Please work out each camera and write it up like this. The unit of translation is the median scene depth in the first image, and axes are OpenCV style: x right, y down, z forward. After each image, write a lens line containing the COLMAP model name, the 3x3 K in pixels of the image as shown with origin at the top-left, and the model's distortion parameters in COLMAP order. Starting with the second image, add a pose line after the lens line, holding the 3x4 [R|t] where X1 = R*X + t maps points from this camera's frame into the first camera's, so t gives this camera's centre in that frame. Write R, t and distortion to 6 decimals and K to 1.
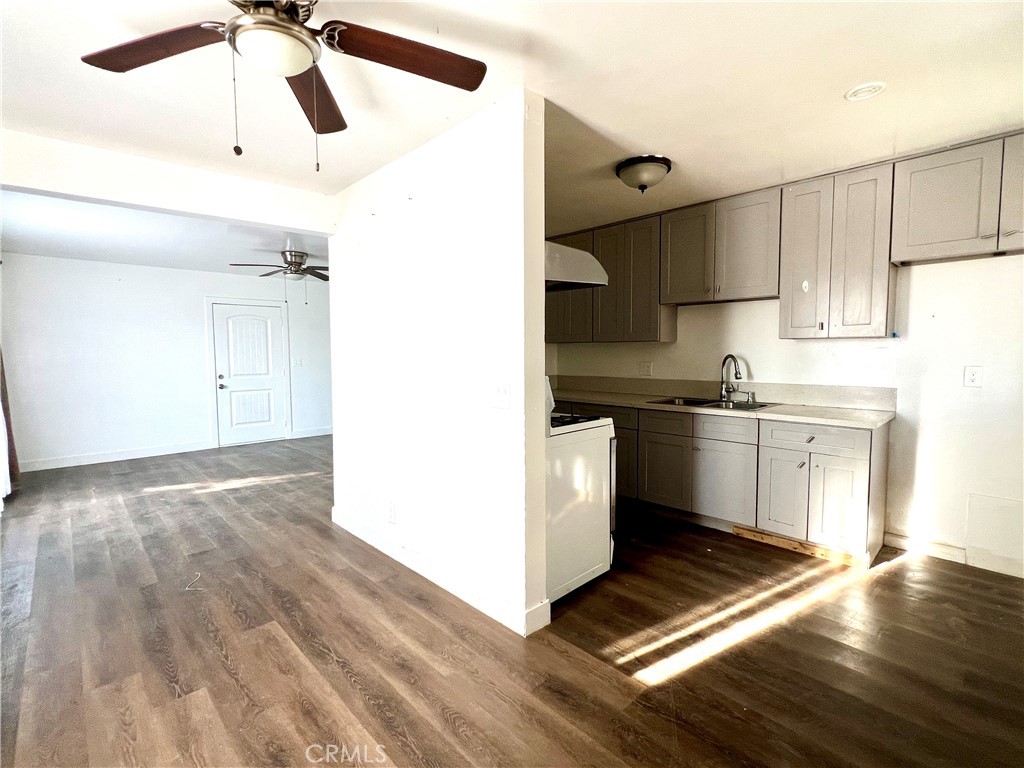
lens RADIAL K [[482.0, 0, 510.8], [0, 482.0, 383.1], [0, 0, 1]] dist [-0.000352, 0.001073]
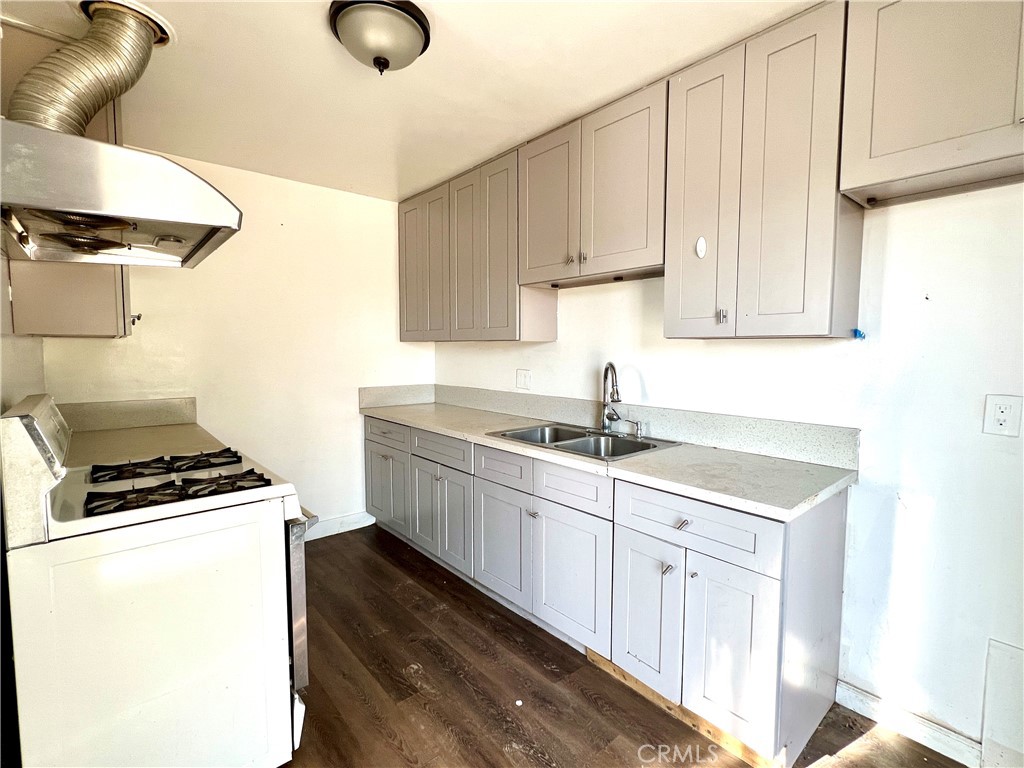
lens RADIAL K [[482.0, 0, 510.3], [0, 482.0, 382.8], [0, 0, 1]] dist [-0.000352, 0.001073]
pose [[0.998538, 0.012973, -0.052472, 0.427997], [-0.012669, 0.999901, 0.006123, -0.040911], [0.052546, -0.005449, 0.998604, 0.425366]]
